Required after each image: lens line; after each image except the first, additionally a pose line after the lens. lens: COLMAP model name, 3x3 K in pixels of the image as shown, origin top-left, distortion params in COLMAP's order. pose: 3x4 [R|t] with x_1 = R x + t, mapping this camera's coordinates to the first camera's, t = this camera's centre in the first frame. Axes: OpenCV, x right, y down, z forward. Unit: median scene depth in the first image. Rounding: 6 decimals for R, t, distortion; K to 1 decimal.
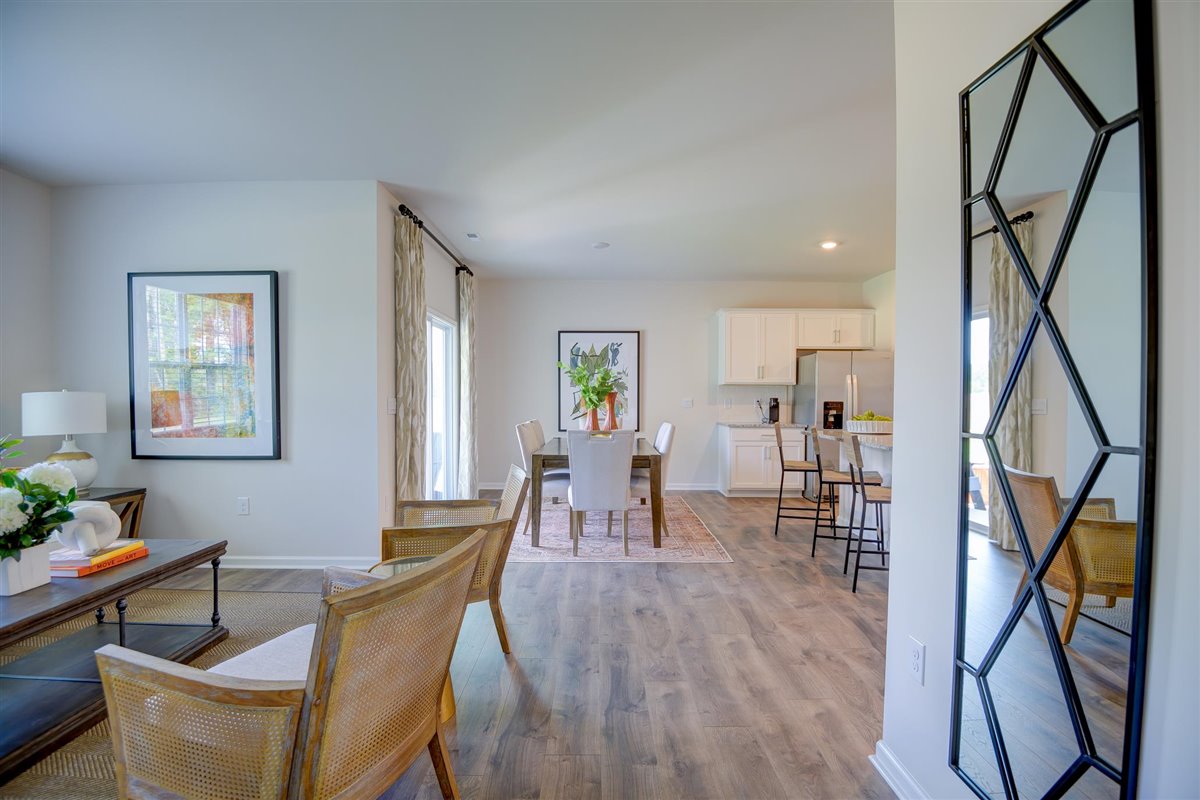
lens RADIAL K [[554.9, 0, 597.7], [0, 554.9, 403.7], [0, 0, 1]] dist [-0.004578, -0.030096]
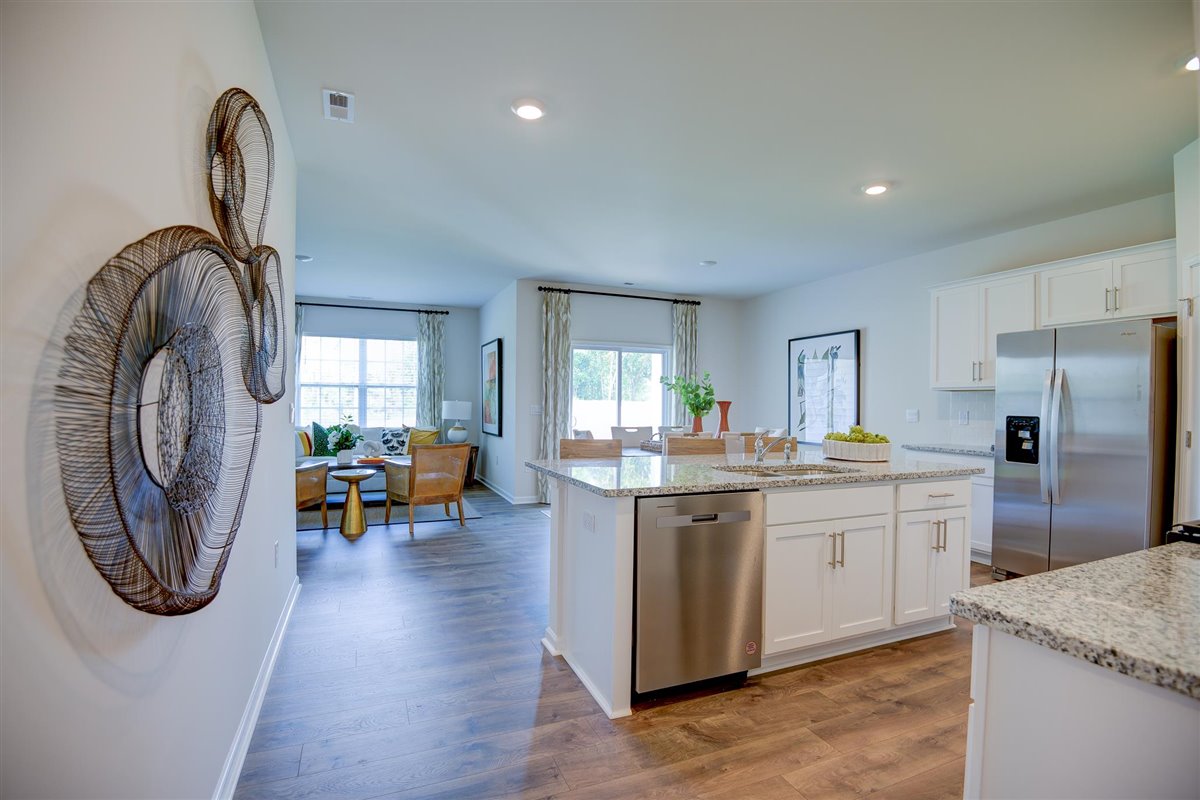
lens RADIAL K [[554.9, 0, 597.7], [0, 554.9, 403.7], [0, 0, 1]] dist [-0.004578, -0.030096]
pose [[0.387242, 0.002572, -0.921974, 0.791005], [-0.021761, 0.999743, -0.006351, -0.004193], [0.921721, 0.022523, 0.387199, 0.345827]]
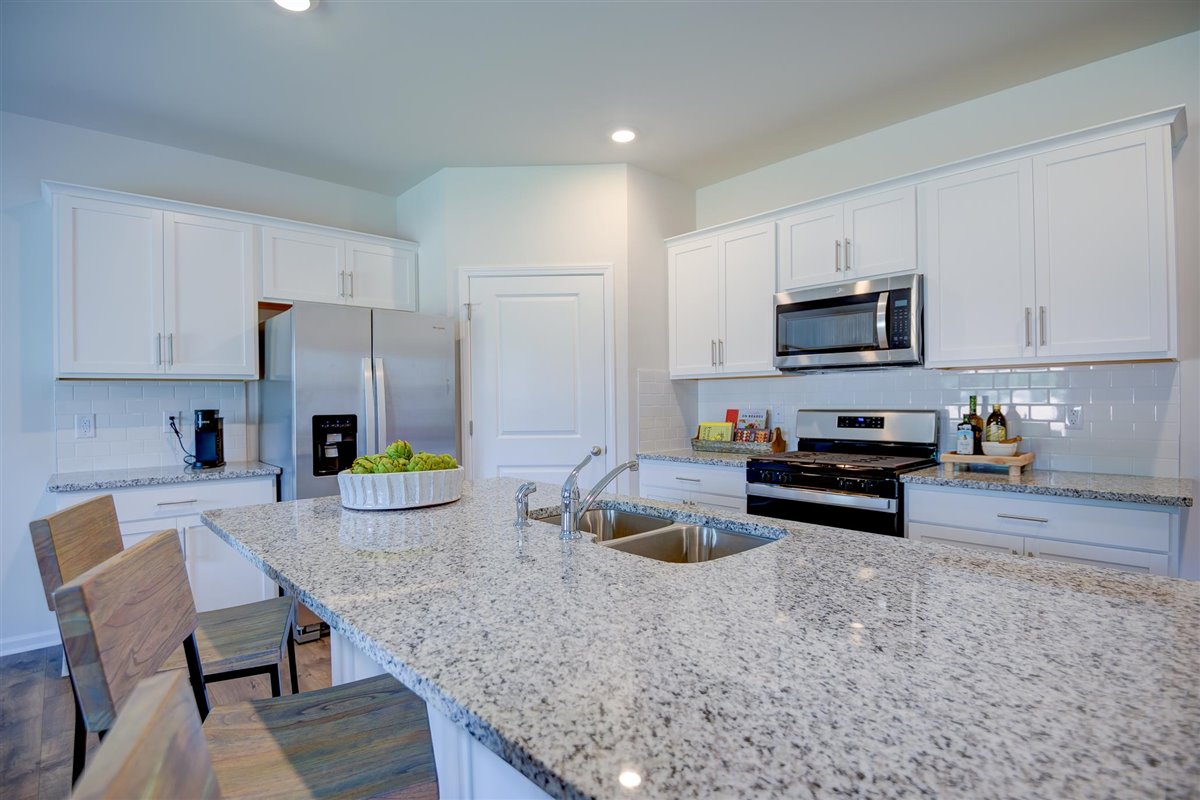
lens RADIAL K [[575.9, 0, 596.4], [0, 575.9, 403.9], [0, 0, 1]] dist [-0.002403, -0.022708]
pose [[0.734237, -0.018158, 0.678650, 0.259321], [0.026584, 0.999645, -0.002015, -0.006319], [-0.678372, 0.019520, 0.734459, 0.497235]]
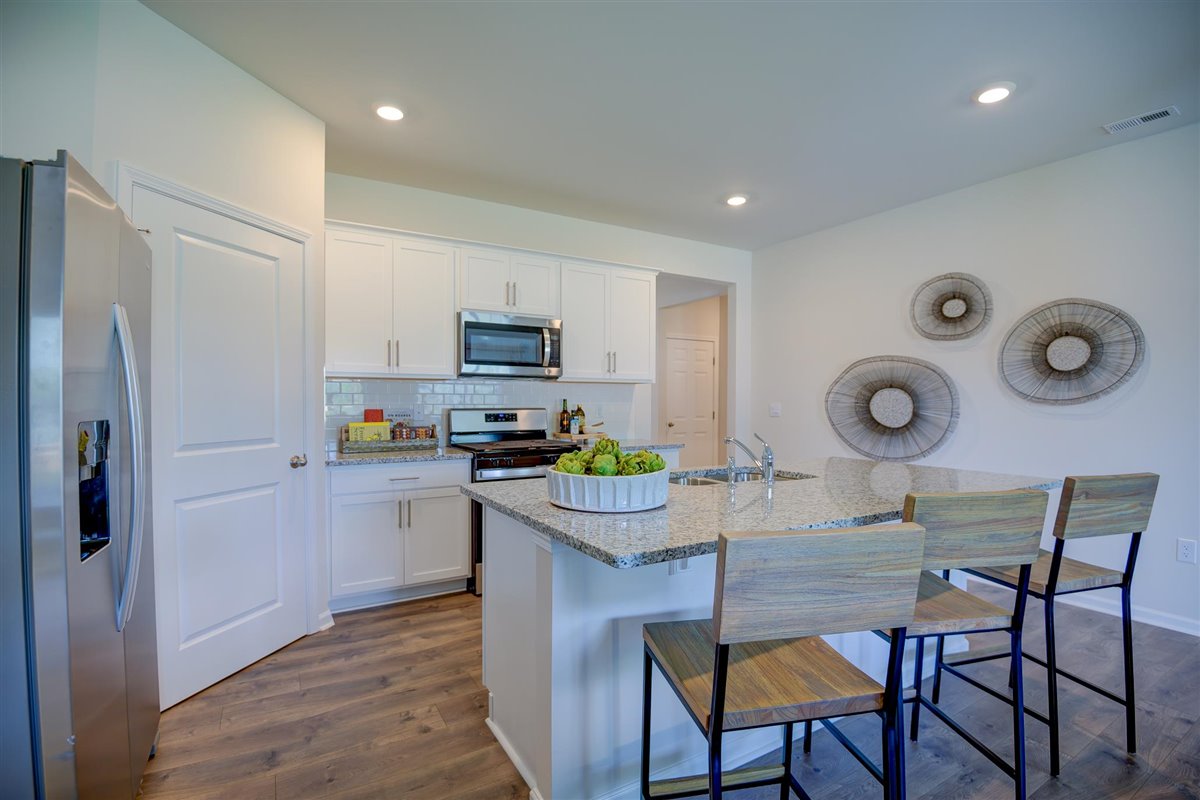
lens RADIAL K [[554.9, 0, 597.7], [0, 554.9, 403.7], [0, 0, 1]] dist [-0.004578, -0.030096]
pose [[-0.499663, -0.015725, 0.866077, 0.147065], [0.006413, 0.999741, 0.021851, -0.015088], [-0.866196, 0.016472, -0.499432, 0.938618]]
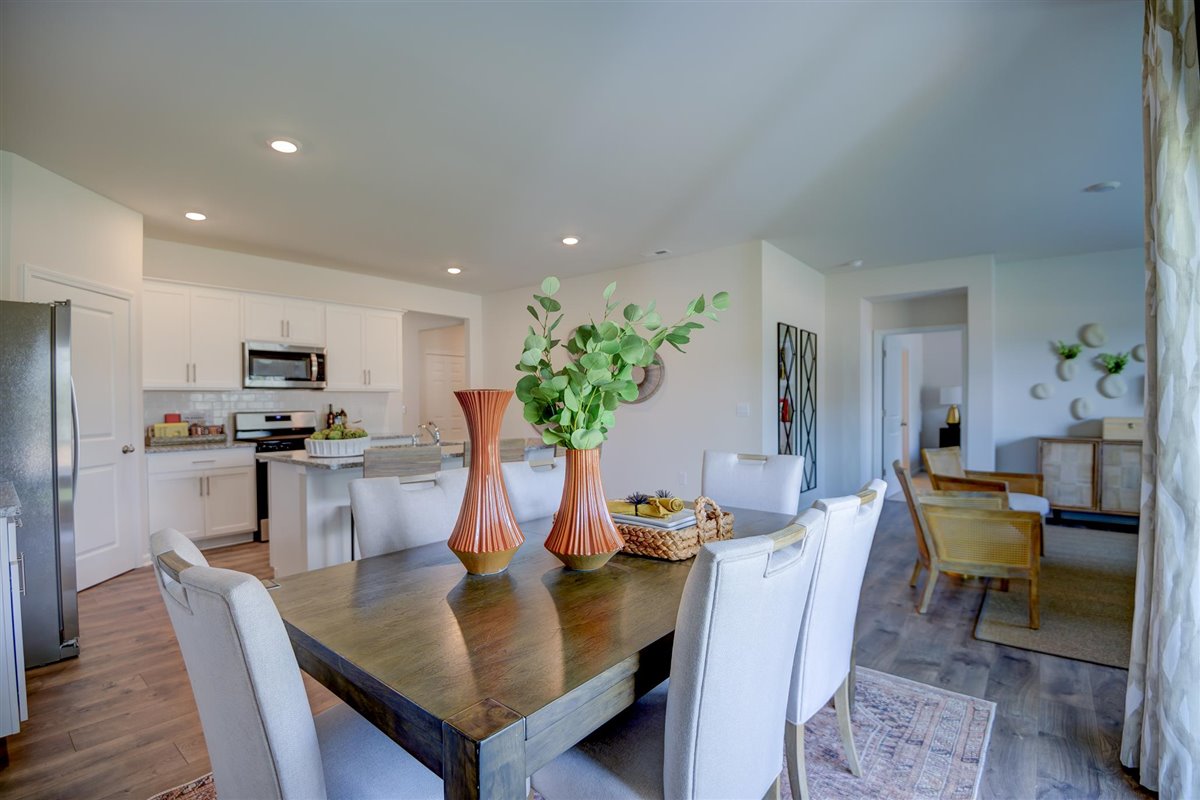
lens RADIAL K [[554.9, 0, 597.7], [0, 554.9, 403.7], [0, 0, 1]] dist [-0.004578, -0.030096]
pose [[-0.769529, -0.002908, 0.638605, -0.188470], [0.013795, 0.999681, 0.021176, -0.020246], [-0.638463, 0.025105, -0.769243, 1.064154]]
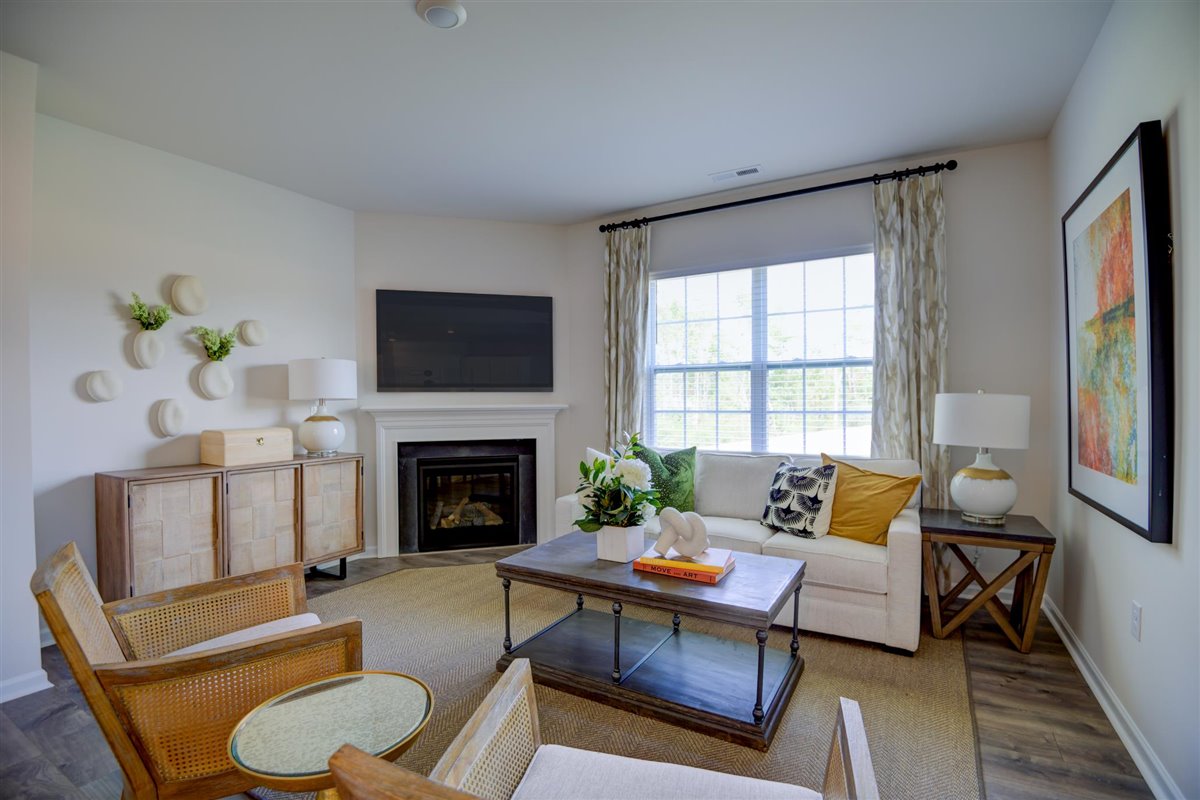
lens RADIAL K [[554.9, 0, 597.7], [0, 554.9, 403.7], [0, 0, 1]] dist [-0.004578, -0.030096]
pose [[-0.499470, 0.009508, -0.866279, 0.008414], [-0.008652, 0.999835, 0.015963, -0.007929], [0.866288, 0.015468, -0.499306, 0.499044]]
